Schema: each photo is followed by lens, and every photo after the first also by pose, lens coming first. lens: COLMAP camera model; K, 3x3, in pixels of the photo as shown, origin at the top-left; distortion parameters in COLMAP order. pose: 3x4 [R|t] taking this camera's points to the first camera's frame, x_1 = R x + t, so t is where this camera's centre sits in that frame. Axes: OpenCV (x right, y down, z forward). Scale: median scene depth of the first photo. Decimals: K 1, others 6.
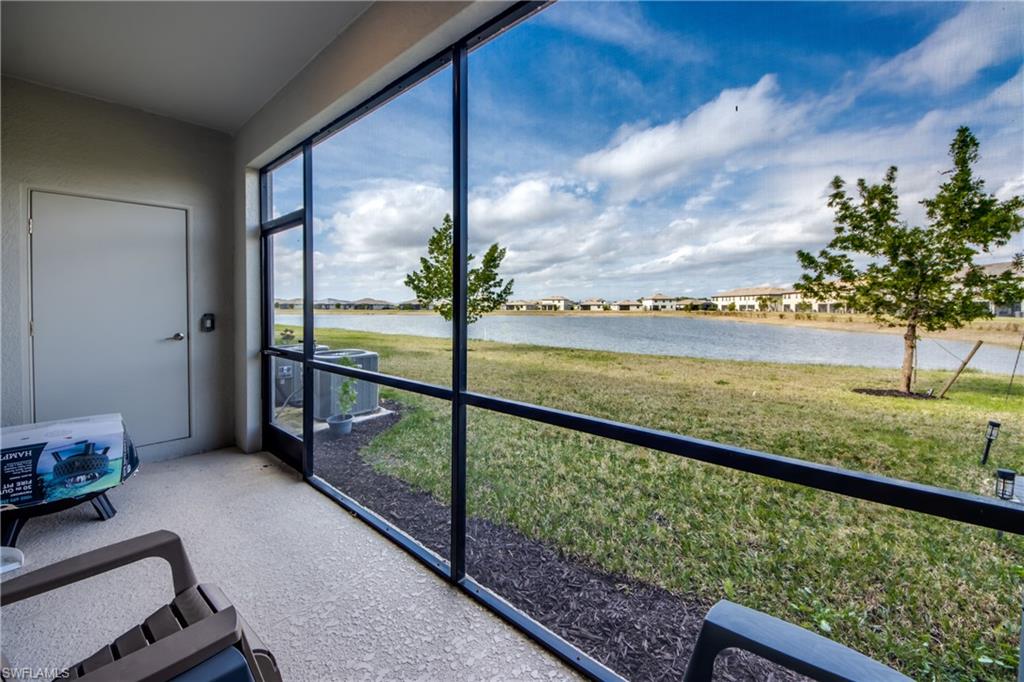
lens RADIAL K [[391.3, 0, 531.5], [0, 391.3, 309.2], [0, 0, 1]] dist [0.008538, -0.007405]
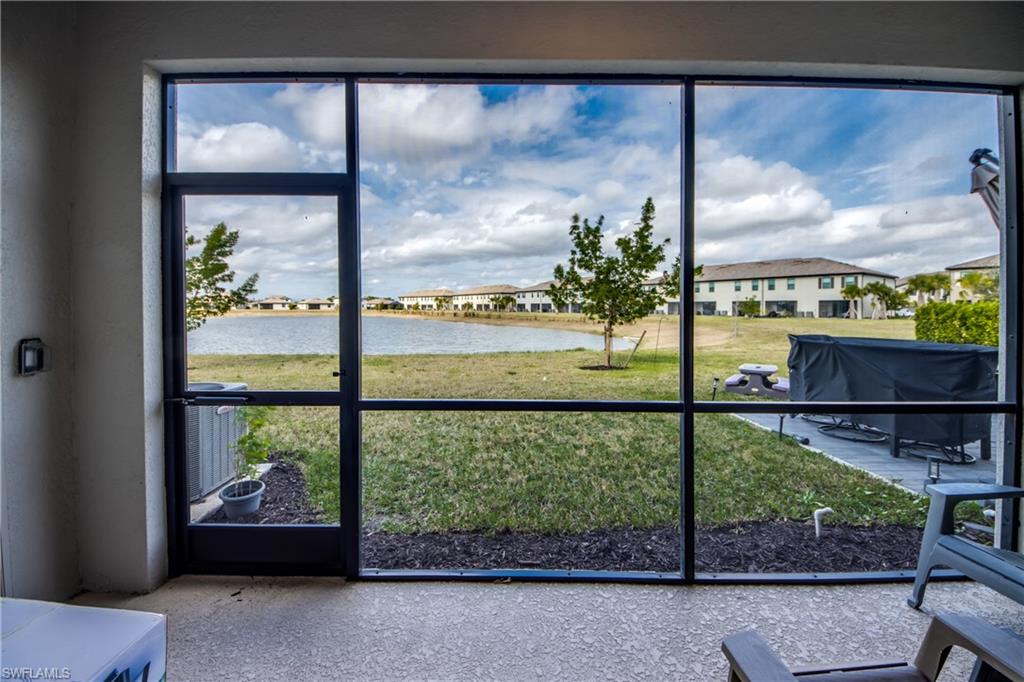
lens RADIAL K [[391.3, 0, 493.4], [0, 391.3, 311.1], [0, 0, 1]] dist [0.008538, -0.007405]
pose [[0.772096, -0.006122, 0.635477, -0.181818], [0.000465, 0.999959, 0.009068, -0.006612], [-0.635506, -0.006706, 0.772067, 0.074007]]
